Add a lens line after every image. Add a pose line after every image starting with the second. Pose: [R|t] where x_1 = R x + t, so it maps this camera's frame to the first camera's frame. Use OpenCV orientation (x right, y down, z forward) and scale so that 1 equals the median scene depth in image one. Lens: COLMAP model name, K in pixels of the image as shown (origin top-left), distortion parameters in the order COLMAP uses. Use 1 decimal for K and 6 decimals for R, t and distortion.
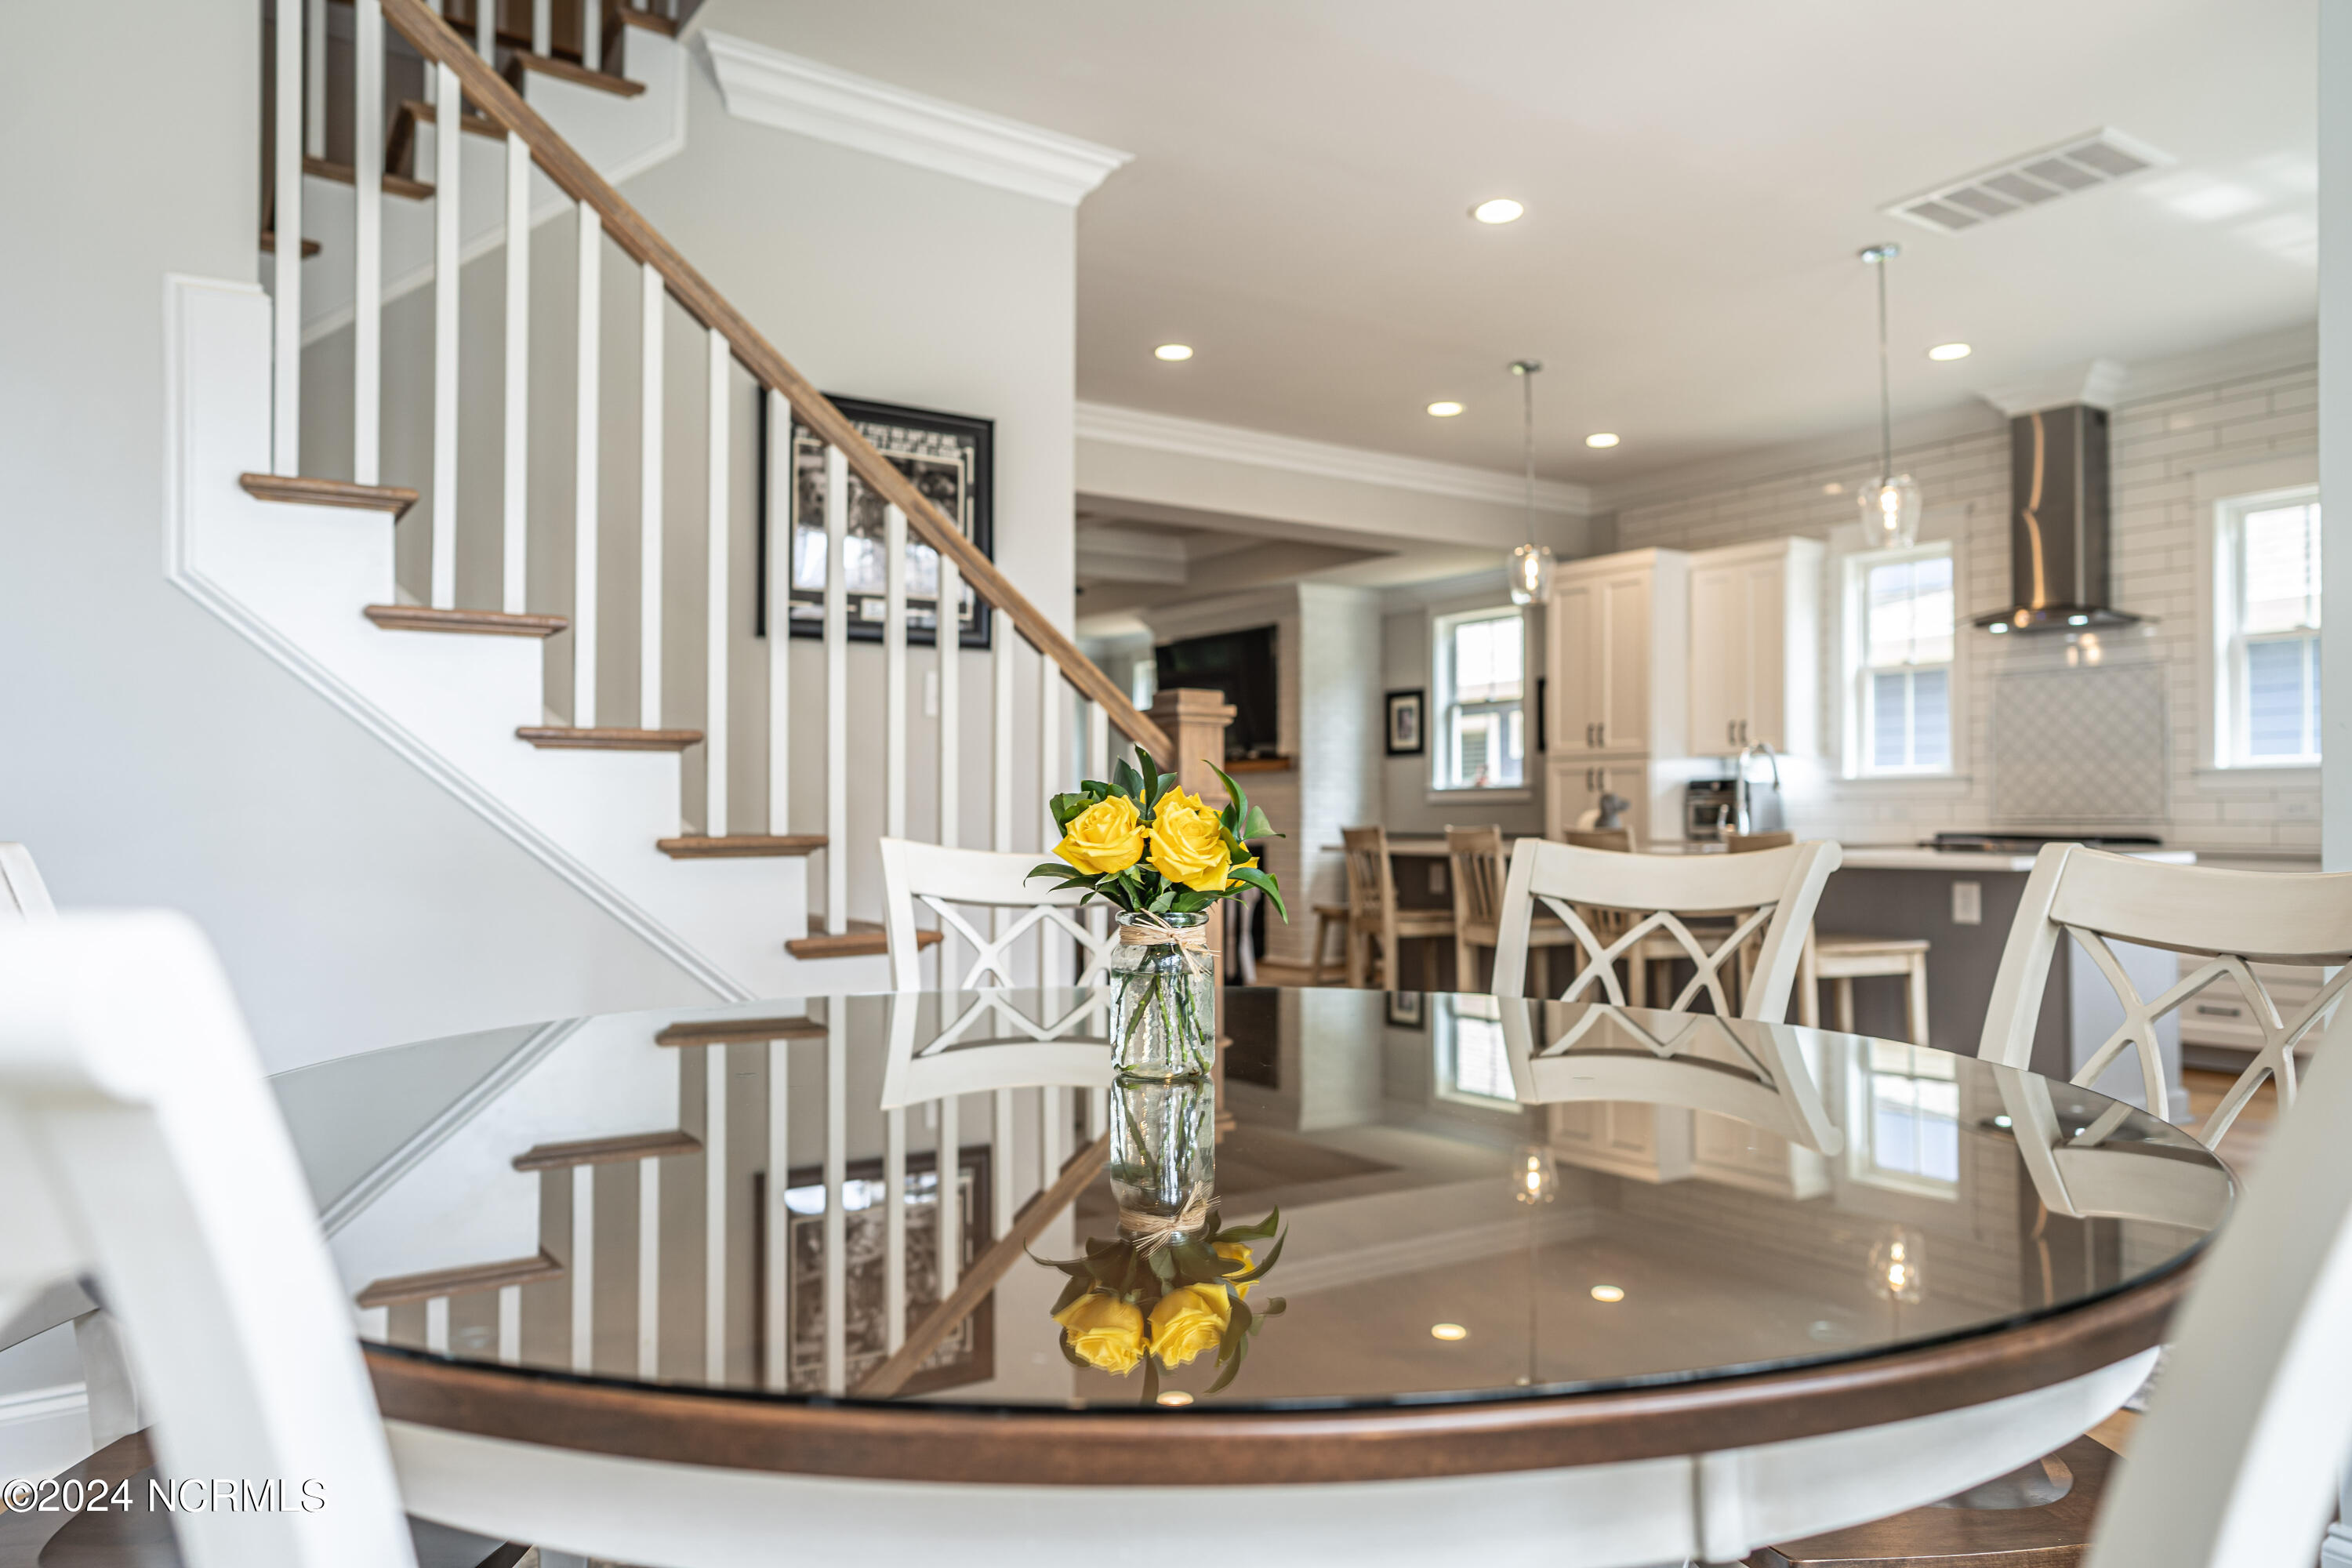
lens RADIAL K [[1579.6, 0, 1176.0], [0, 1579.6, 784.0], [0, 0, 1]] dist [-0.044827, 0.062359]
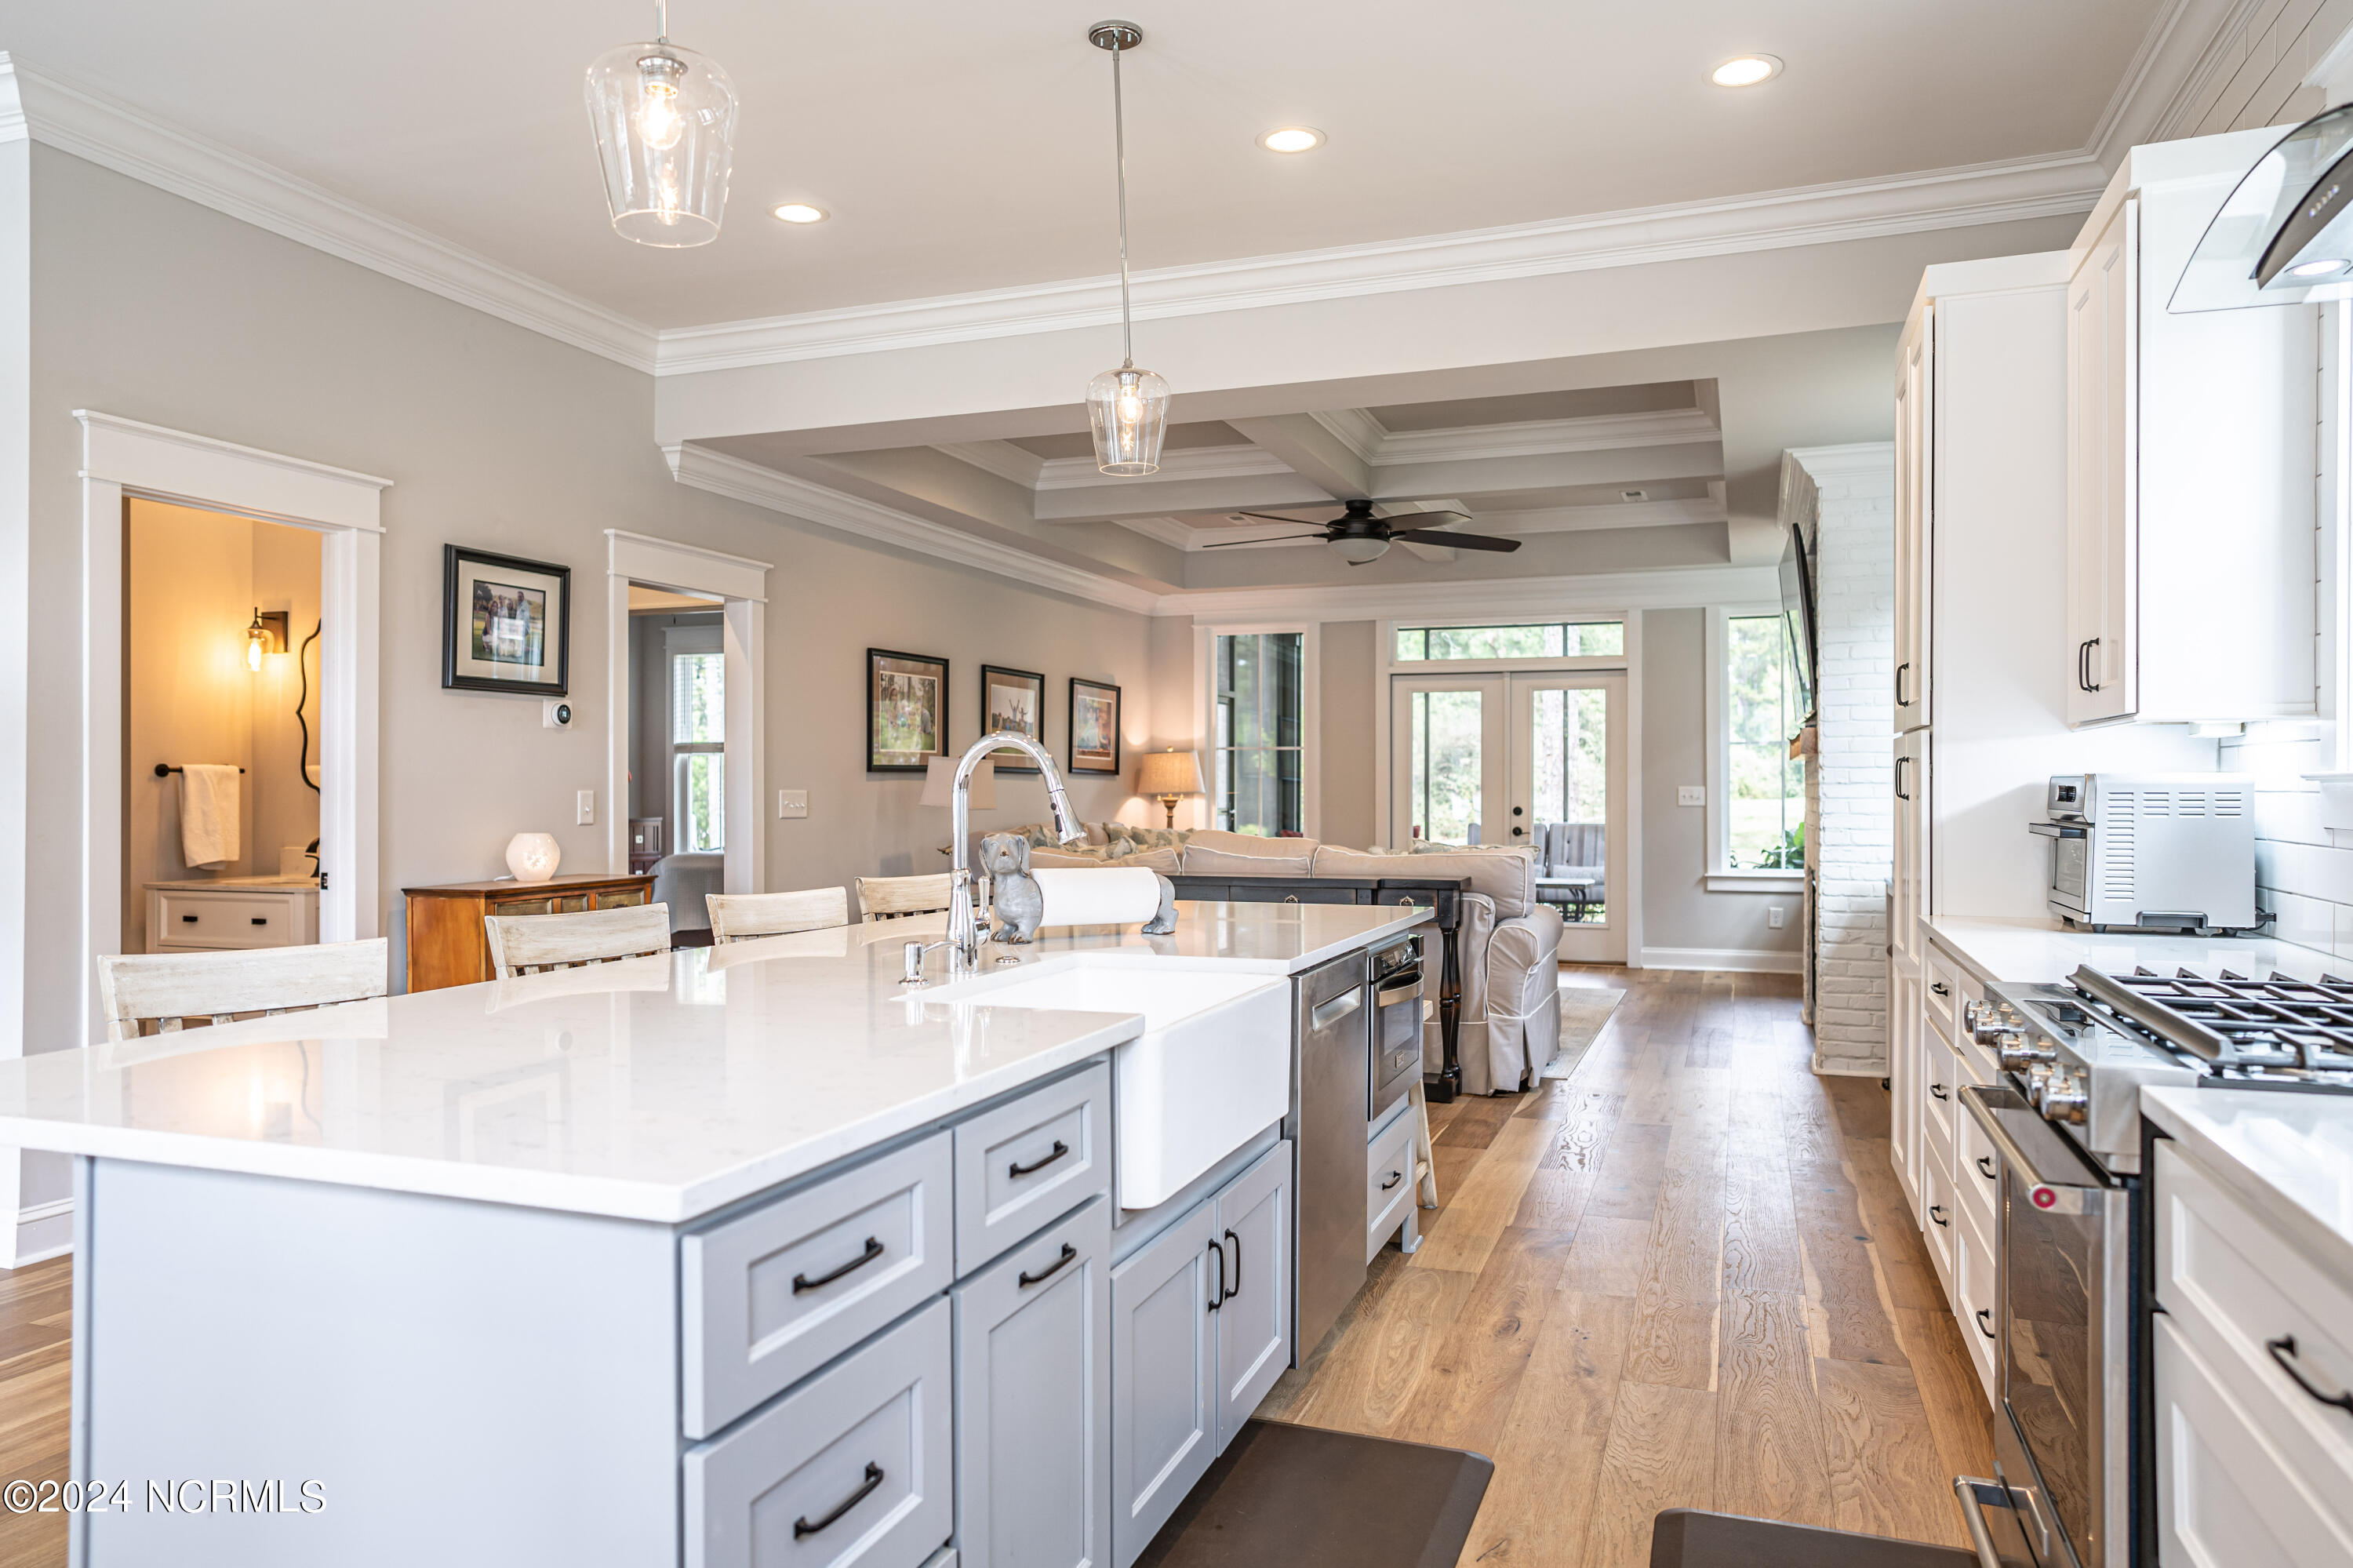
lens RADIAL K [[1580.3, 0, 1176.5], [0, 1580.3, 784.0], [0, 0, 1]] dist [-0.044827, 0.062359]
pose [[0.581042, 0.002641, -0.813869, 0.473948], [0.016989, 0.999737, 0.015373, -0.011408], [0.813696, -0.022759, 0.580845, 0.492709]]
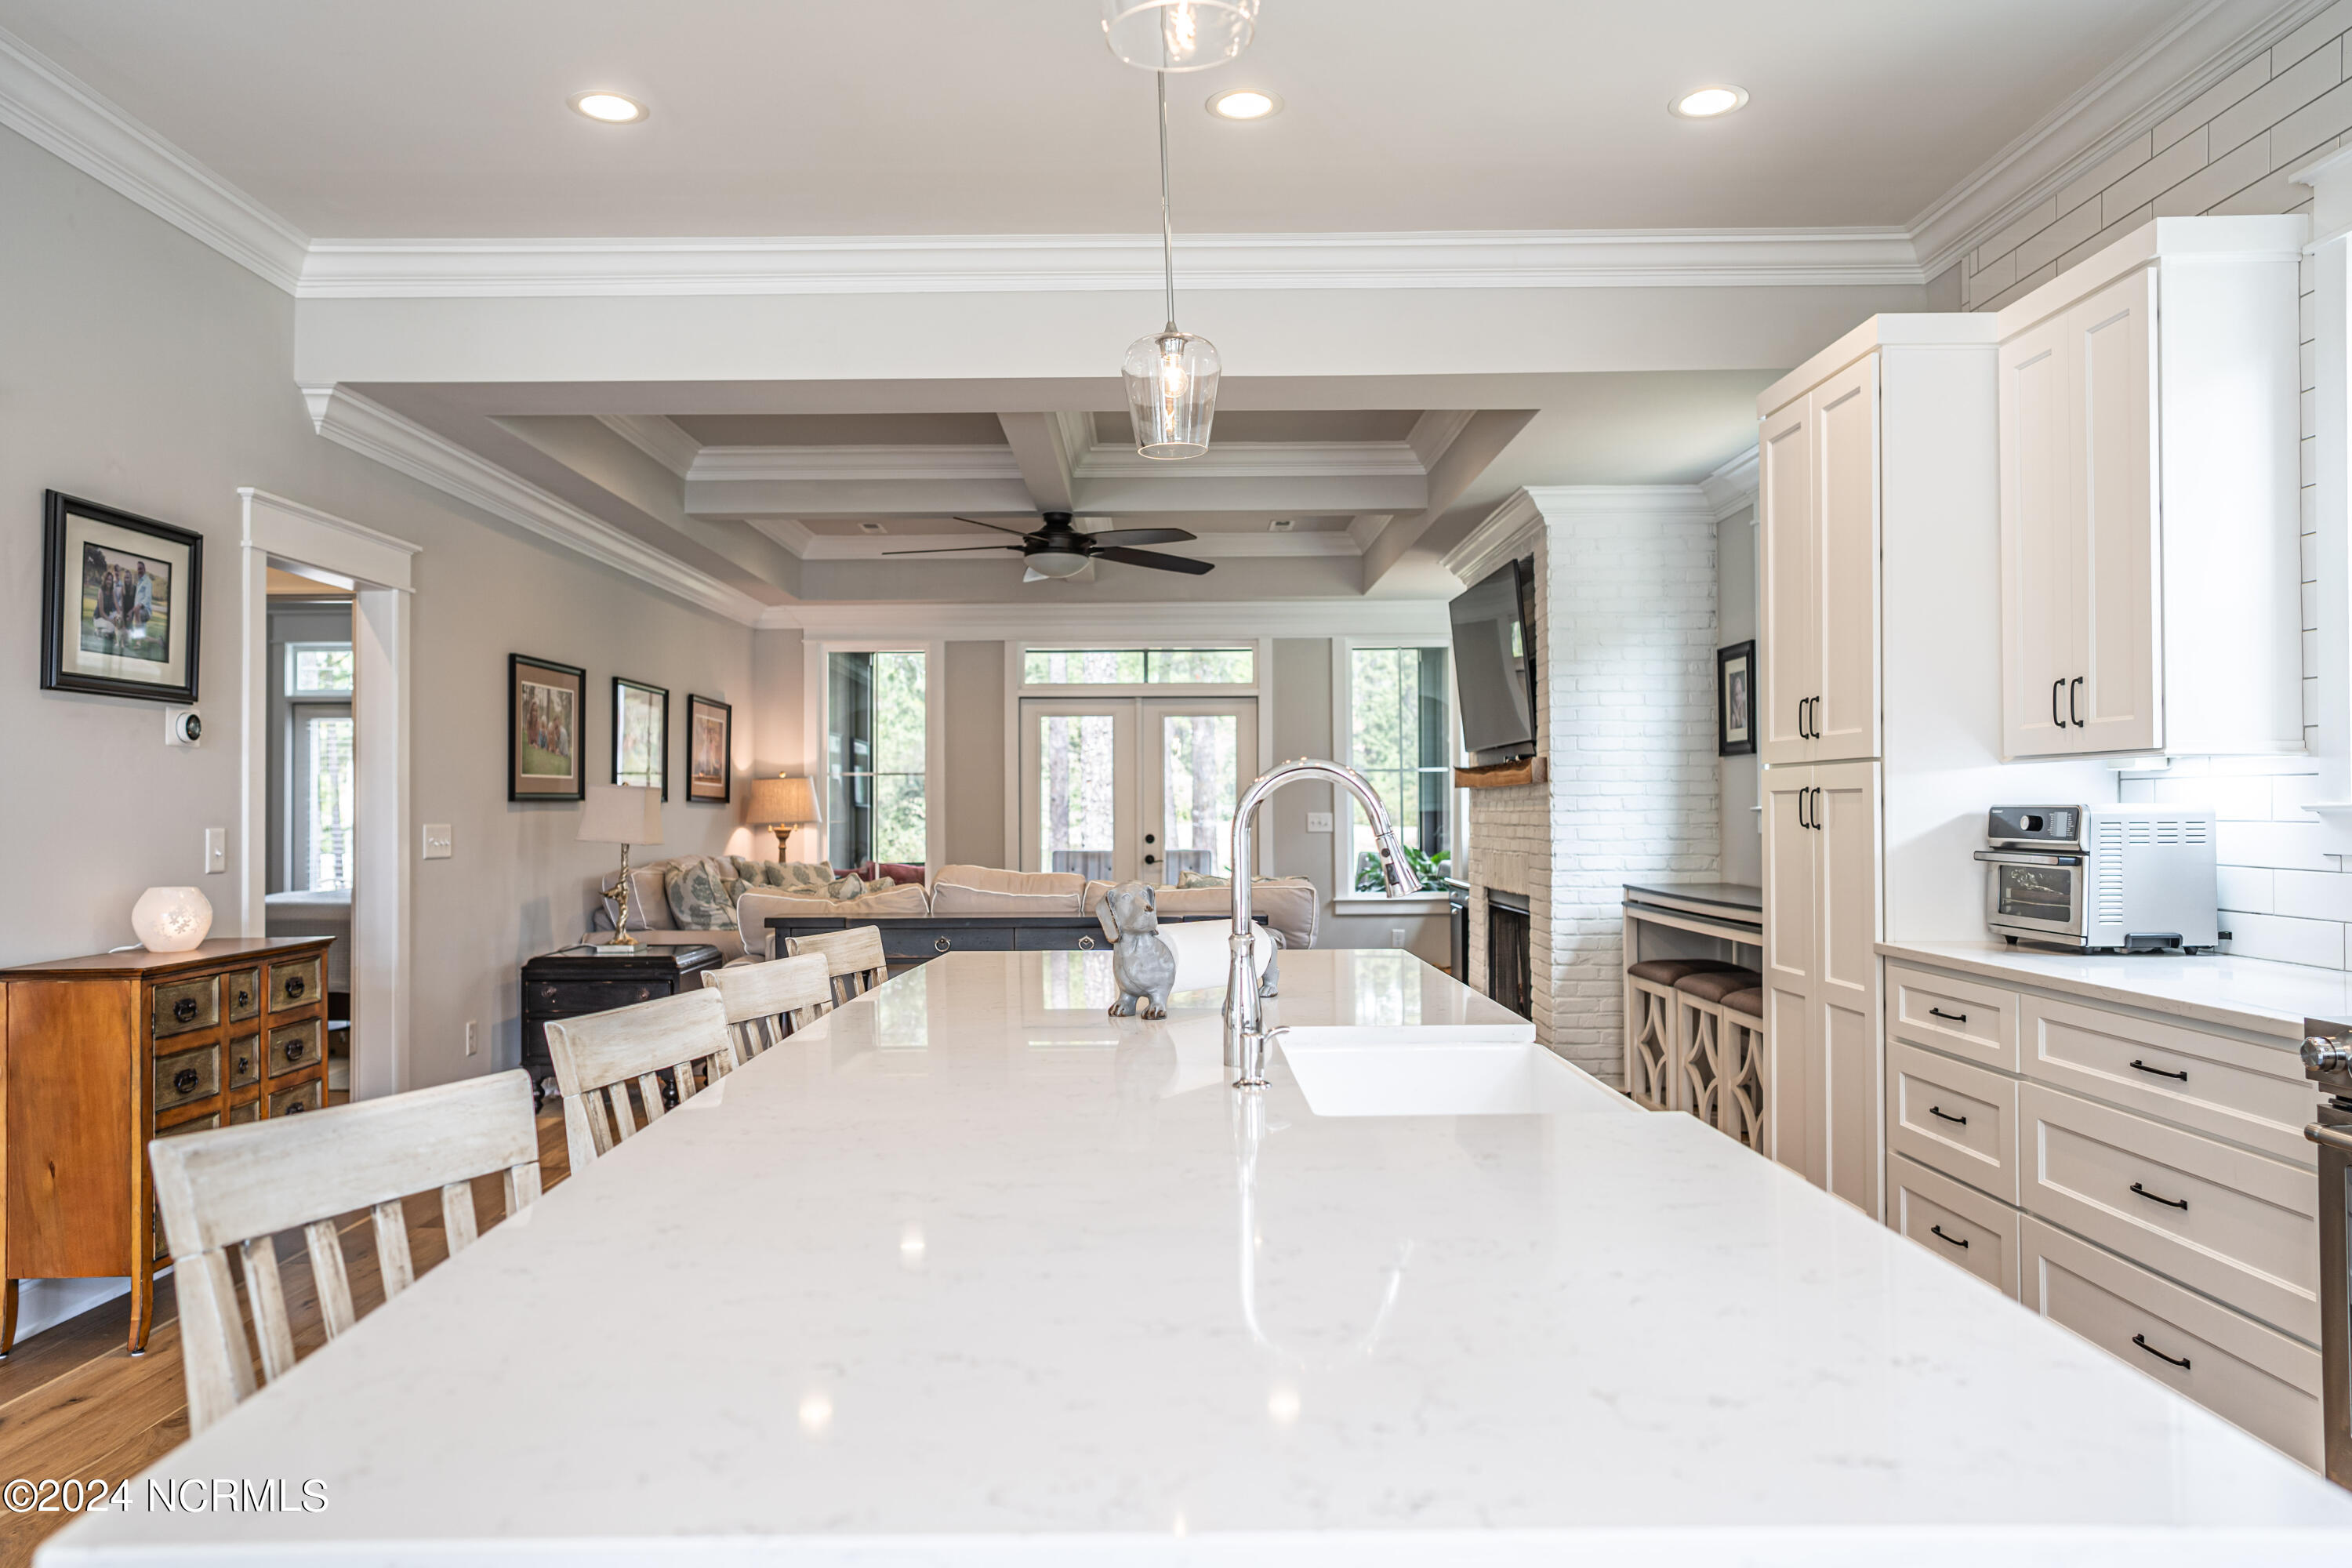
lens RADIAL K [[1579.6, 0, 1176.0], [0, 1579.6, 784.0], [0, 0, 1]] dist [-0.044827, 0.062359]
pose [[0.828838, -0.008902, -0.559417, 0.340062], [0.014532, 0.999879, 0.005621, -0.014885], [0.559299, -0.012788, 0.828867, 0.436894]]
